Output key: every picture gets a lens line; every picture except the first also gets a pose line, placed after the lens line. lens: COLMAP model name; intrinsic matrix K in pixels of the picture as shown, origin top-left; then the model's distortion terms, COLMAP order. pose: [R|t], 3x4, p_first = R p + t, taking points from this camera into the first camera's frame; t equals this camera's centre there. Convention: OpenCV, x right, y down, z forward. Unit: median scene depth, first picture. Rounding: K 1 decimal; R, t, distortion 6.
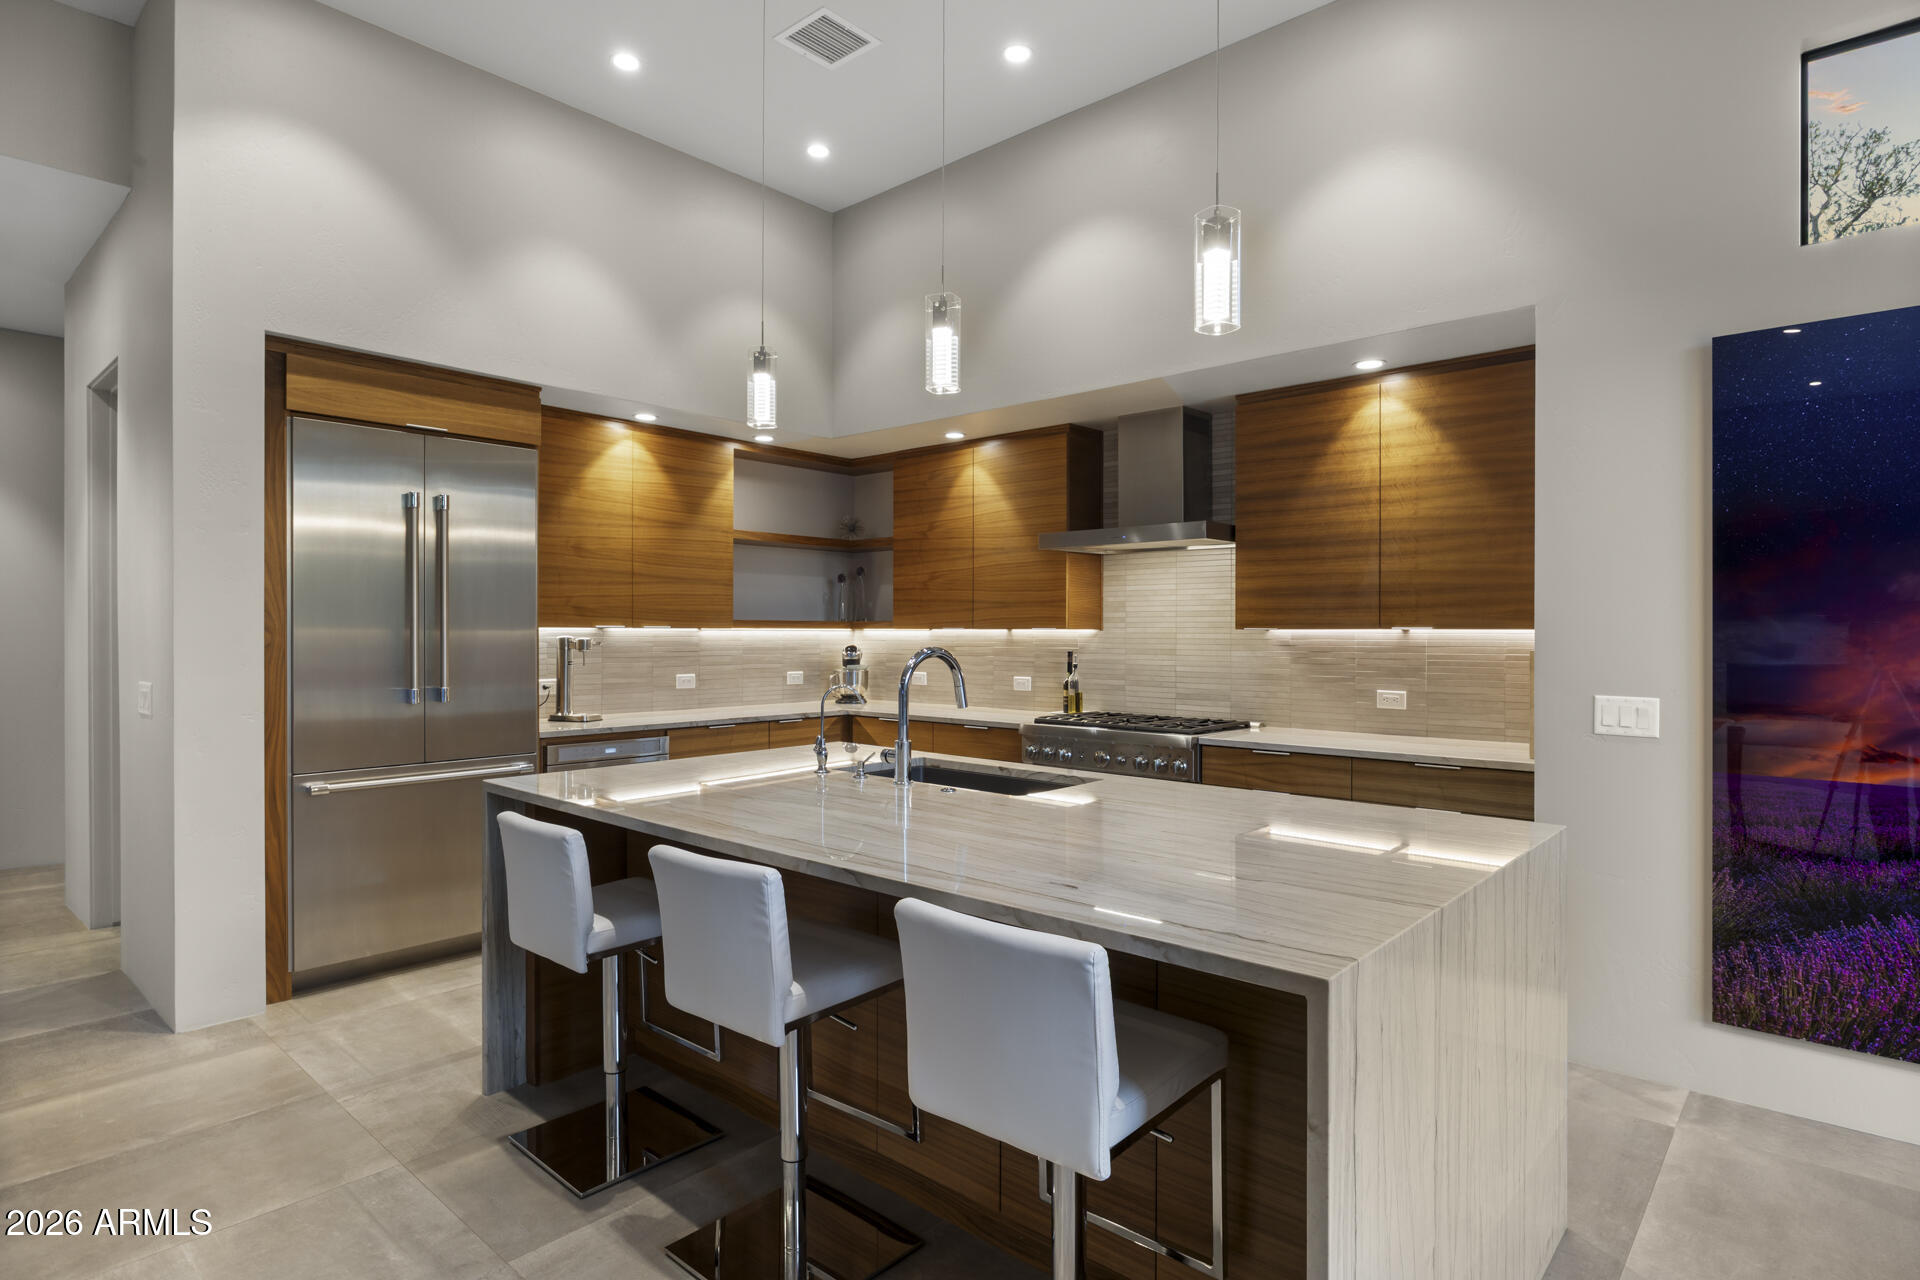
lens RADIAL K [[994.5, 0, 970.4], [0, 994.5, 630.4], [0, 0, 1]] dist [-0.006648, -0.001697]
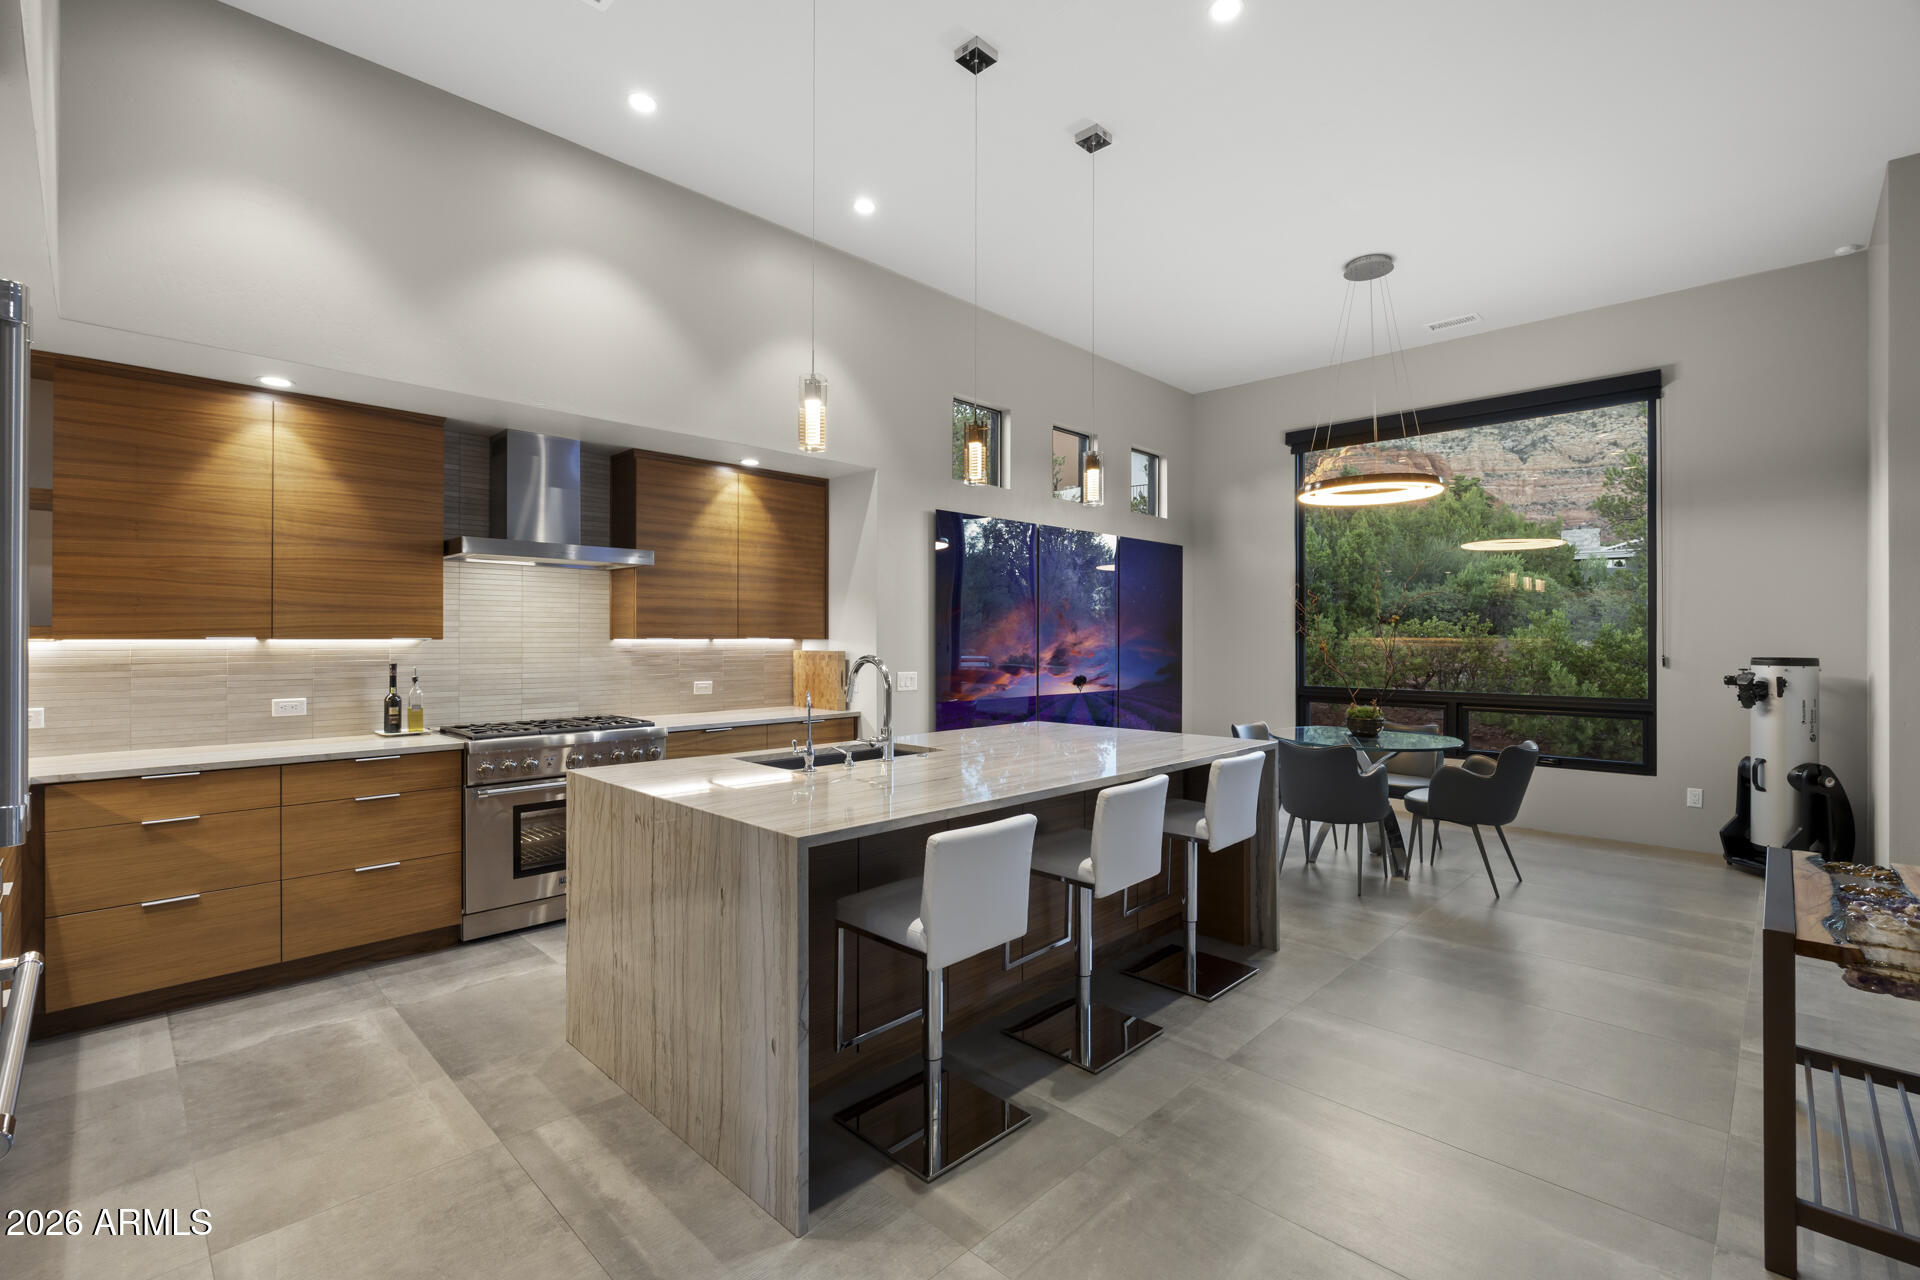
lens RADIAL K [[840.3, 0, 953.6], [0, 840.3, 632.5], [0, 0, 1]] dist [-0.013264, -0.002925]
pose [[0.068127, 0.005626, 0.997661, -0.787559], [-0.001511, 0.999984, -0.005536, -0.004415], [-0.997676, -0.001131, 0.068134, 0.573990]]
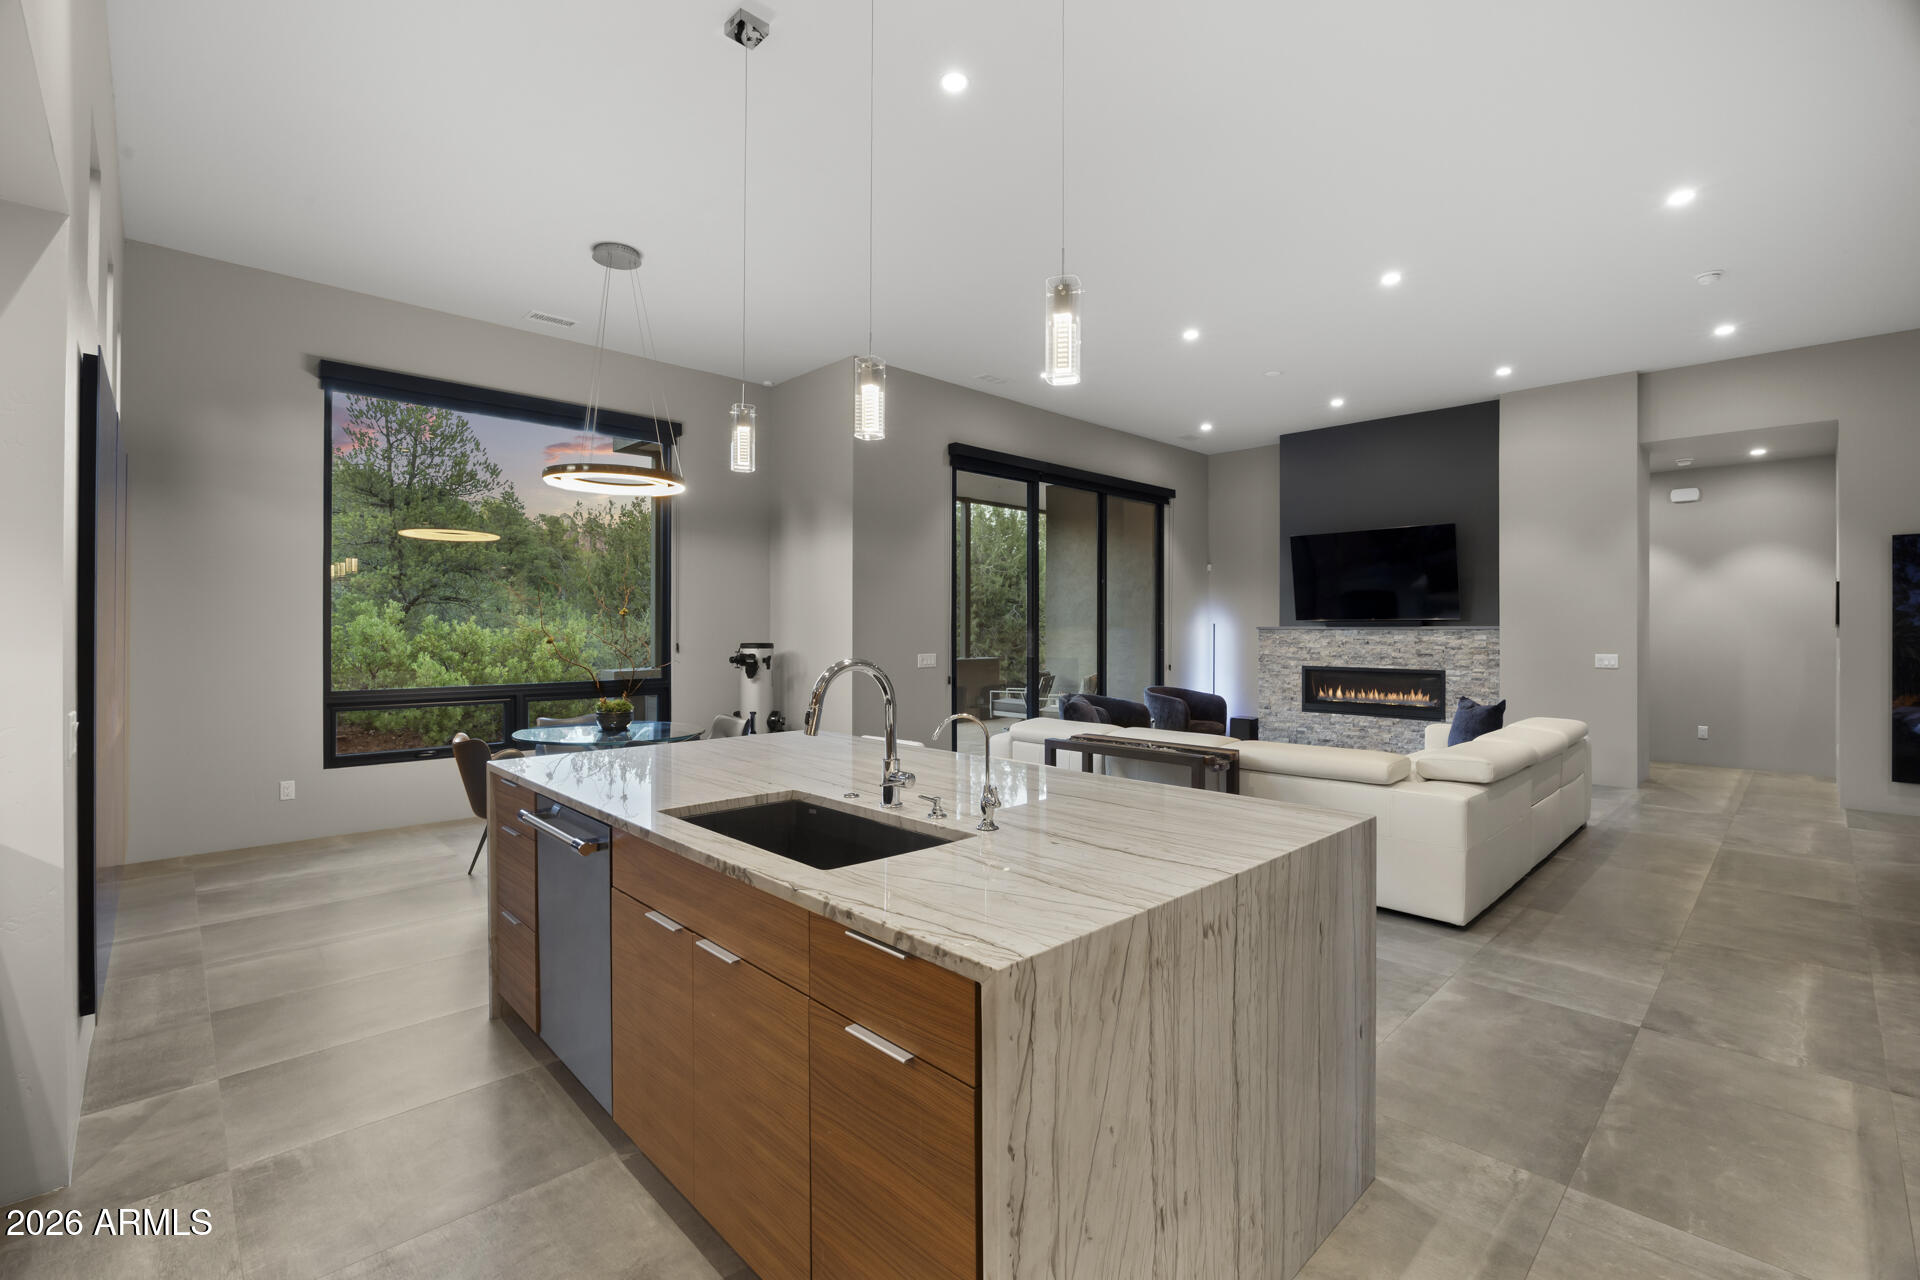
lens RADIAL K [[840.3, 0, 964.8], [0, 840.3, 627.9], [0, 0, 1]] dist [-0.013264, -0.002925]
pose [[-0.995904, 0.001732, 0.090403, -0.141322], [0.001542, 0.999996, -0.002172, -0.004839], [-0.090406, -0.002024, -0.995903, 1.205734]]
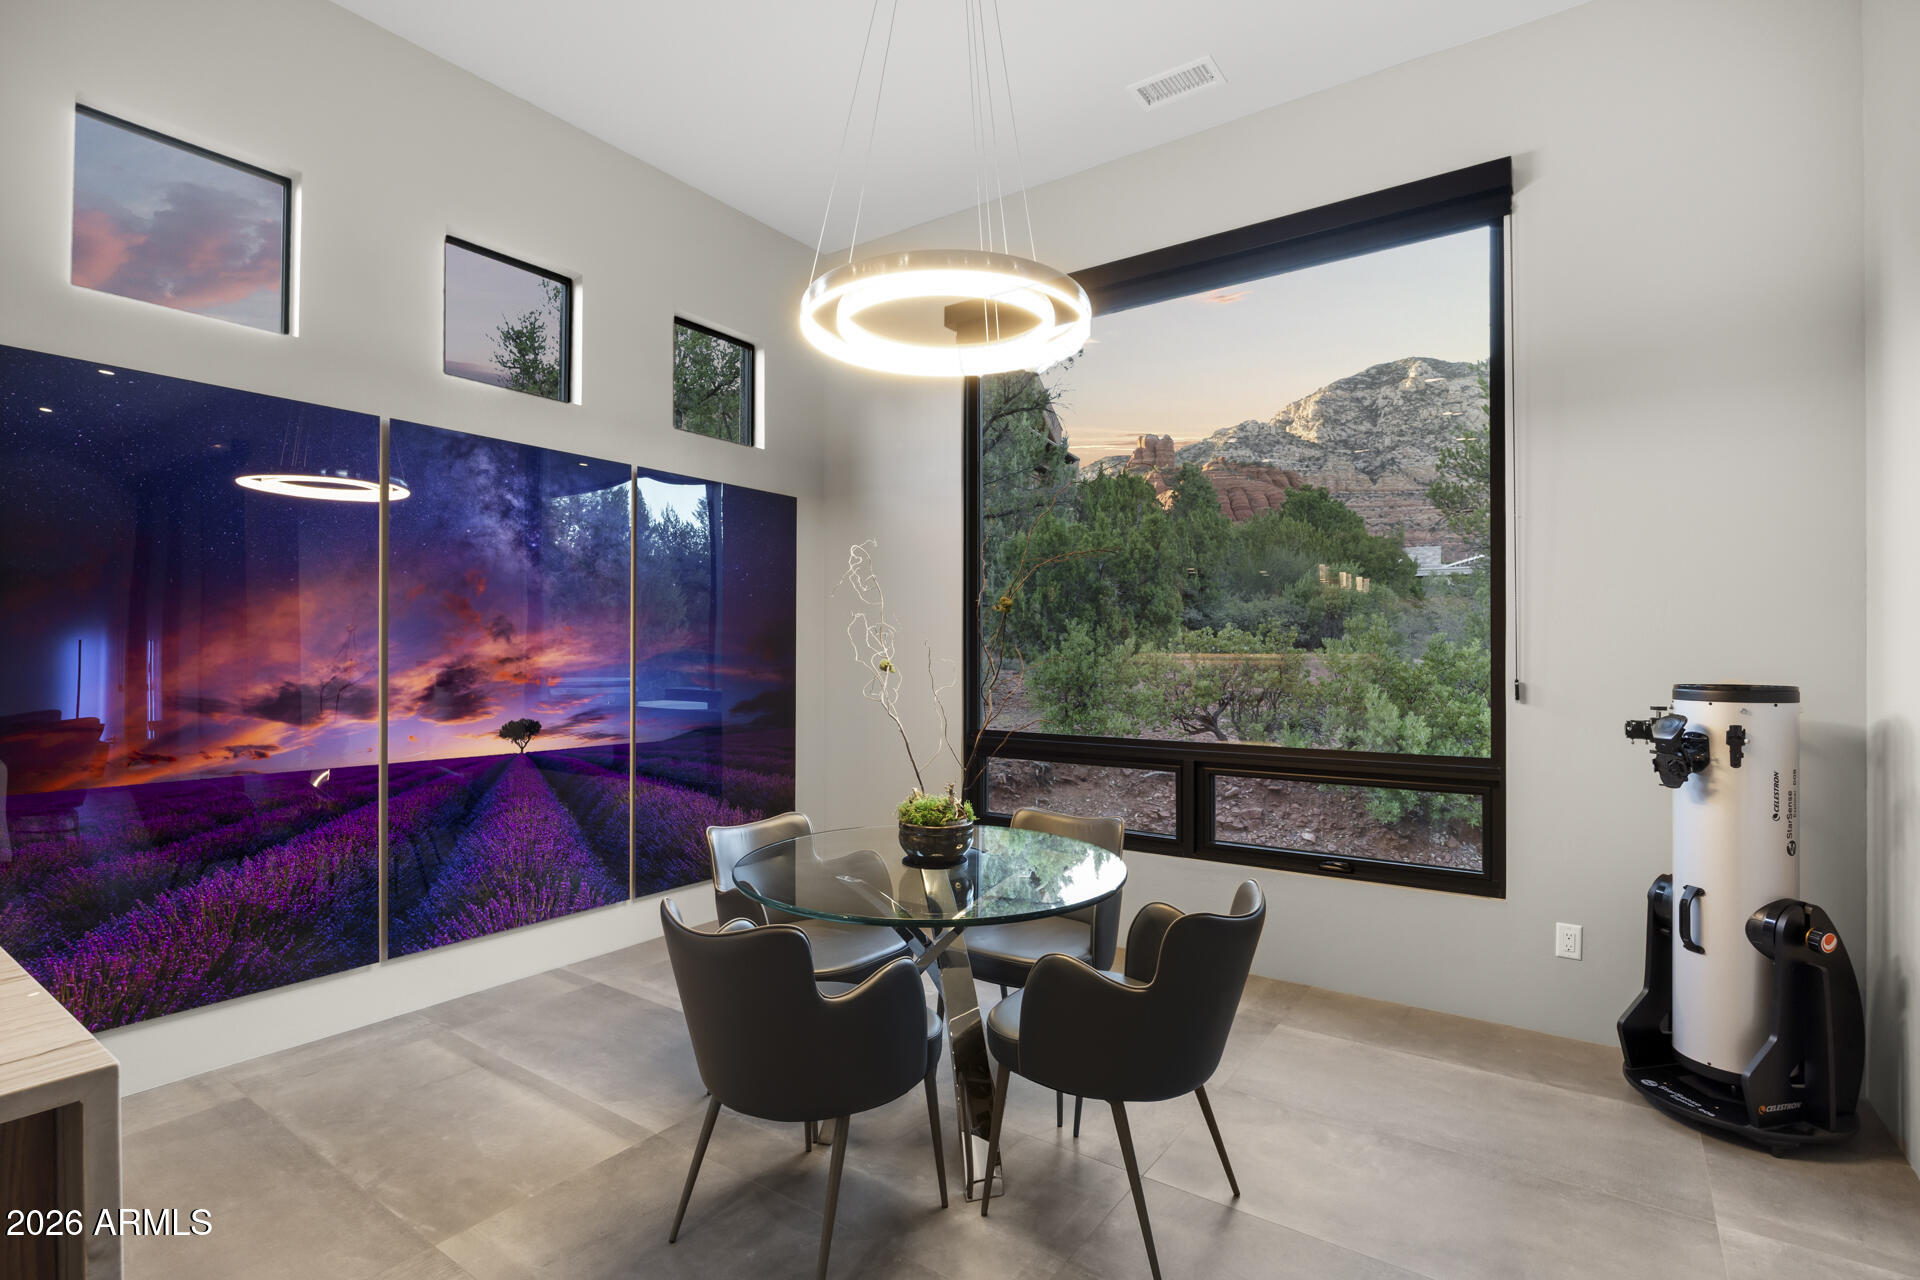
lens RADIAL K [[891.8, 0, 966.8], [0, 891.8, 643.0], [0, 0, 1]] dist [-0.022047, 0.000127]
pose [[-0.099195, 0.012981, 0.994983, -0.116055], [-0.002609, 0.999908, -0.013305, 0.002126], [-0.995065, -0.003916, -0.099152, 0.094289]]
